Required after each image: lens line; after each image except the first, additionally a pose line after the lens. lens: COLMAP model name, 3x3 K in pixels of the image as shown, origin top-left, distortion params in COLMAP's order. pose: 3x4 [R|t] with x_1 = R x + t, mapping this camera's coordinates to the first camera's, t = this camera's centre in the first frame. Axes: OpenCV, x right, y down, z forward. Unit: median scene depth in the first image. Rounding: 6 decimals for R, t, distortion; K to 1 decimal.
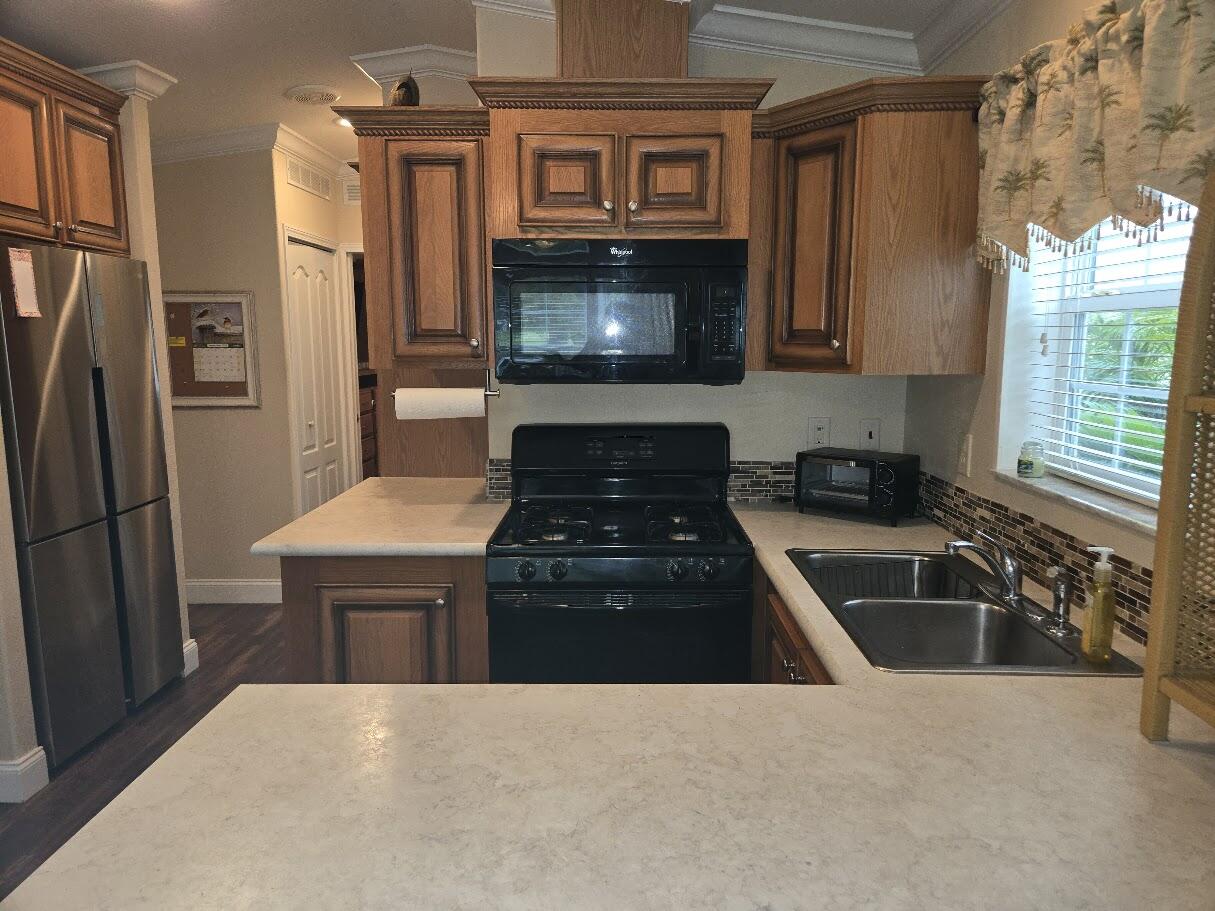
lens RADIAL K [[808.0, 0, 617.7], [0, 808.0, 453.5], [0, 0, 1]] dist [0.079133, -0.070839]
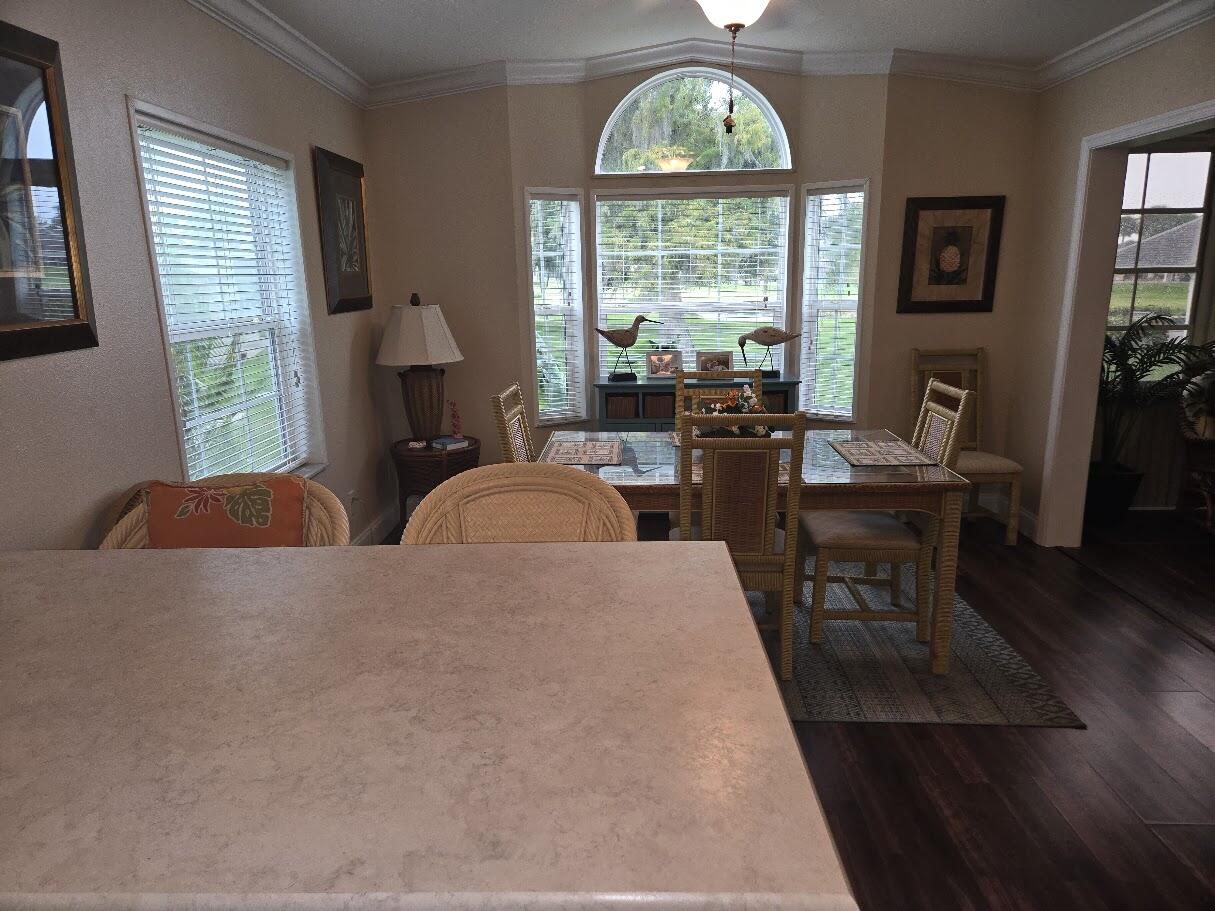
lens RADIAL K [[817.8, 0, 607.7], [0, 817.8, 462.9], [0, 0, 1]] dist [0.084267, -0.069766]
pose [[-0.999689, 0.017391, 0.017846, -0.175124], [0.022749, 0.929232, 0.368796, -0.102057], [-0.010169, 0.369087, -0.929339, 0.797077]]
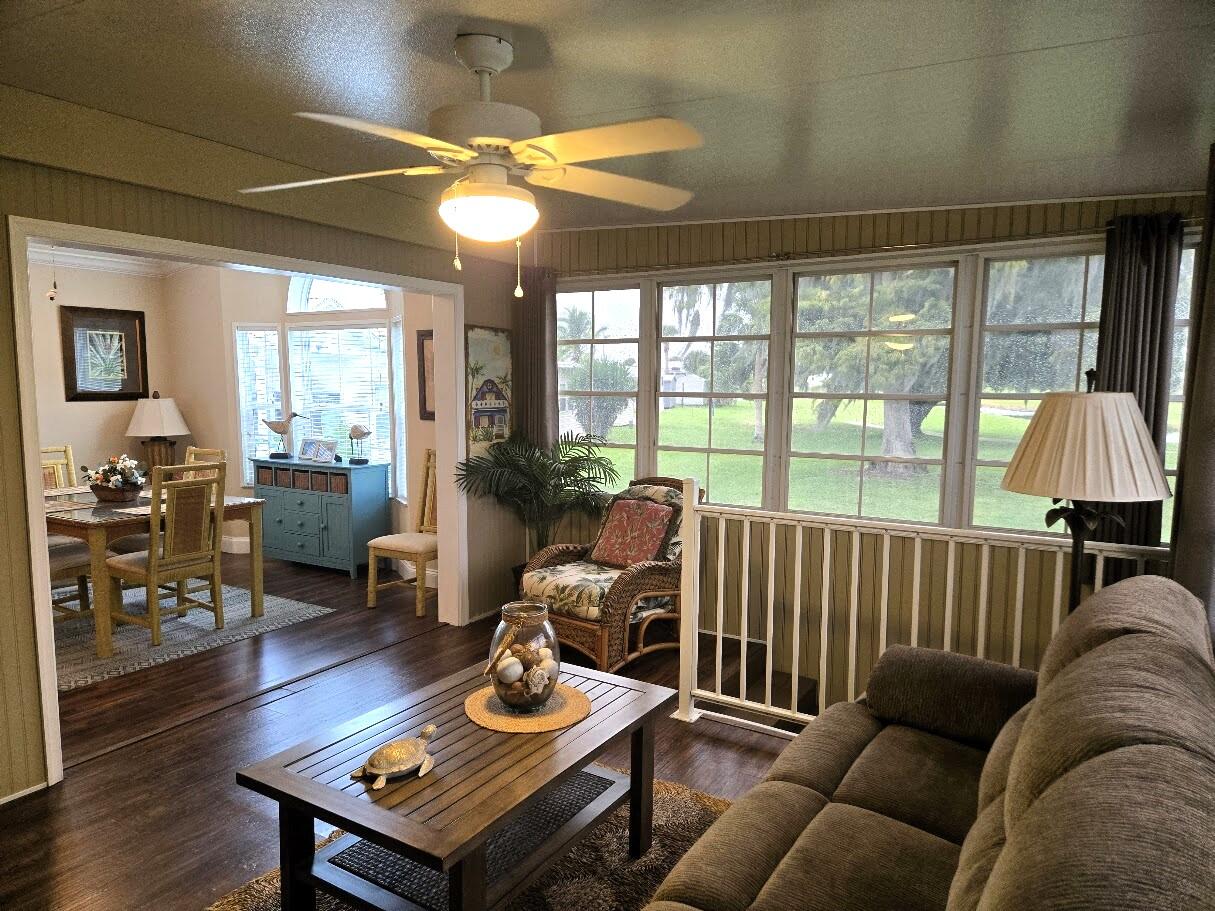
lens RADIAL K [[817.8, 0, 607.7], [0, 817.8, 462.9], [0, 0, 1]] dist [0.084267, -0.069766]
pose [[-0.850034, -0.052017, 0.524153, -2.464124], [0.078942, 0.971291, 0.224415, -0.068403], [-0.520778, 0.232138, -0.821524, 0.570148]]
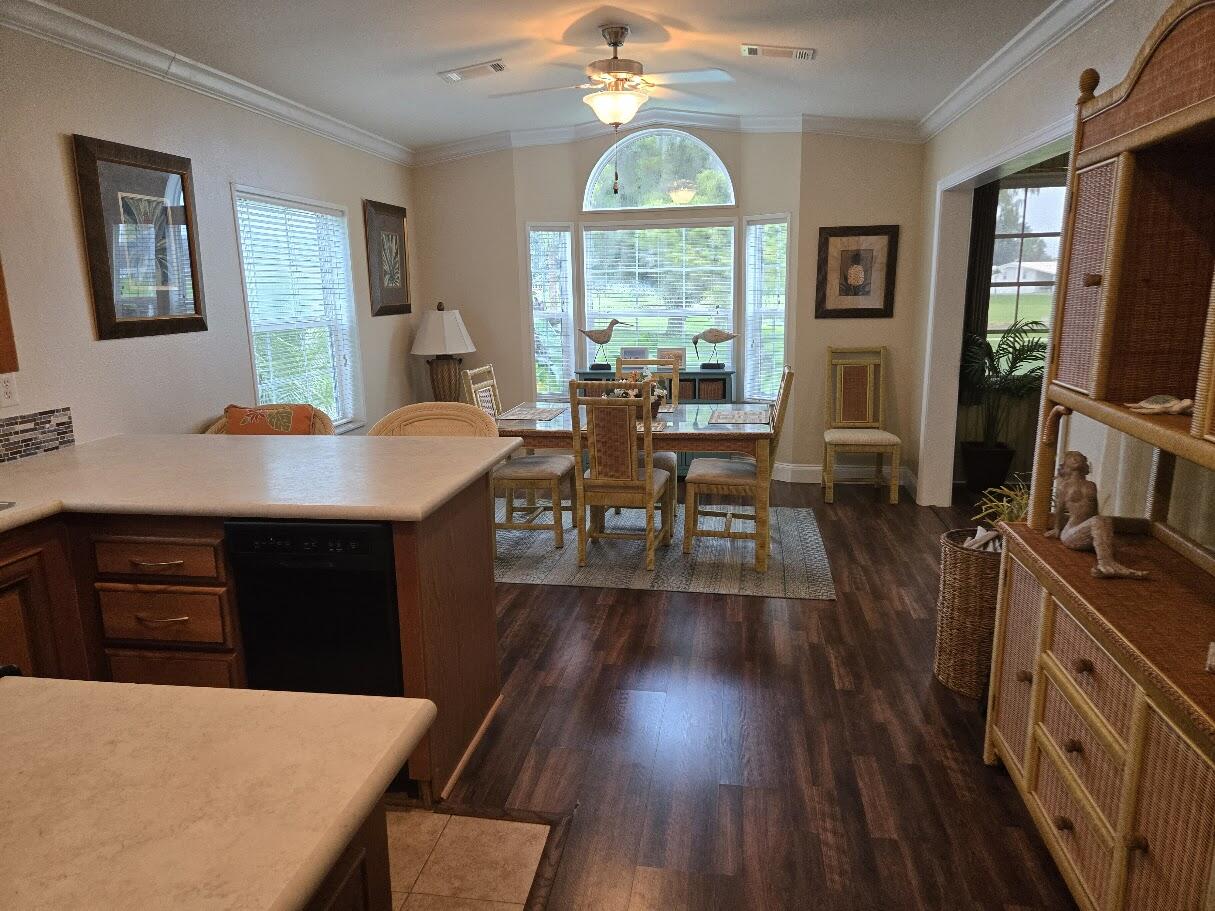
lens RADIAL K [[817.8, 0, 607.7], [0, 817.8, 462.9], [0, 0, 1]] dist [0.084267, -0.069766]
pose [[-0.987456, -0.010574, 0.157540, -0.603929], [0.046174, 0.934800, 0.352162, -0.181552], [-0.150993, 0.355018, -0.922585, 1.334625]]
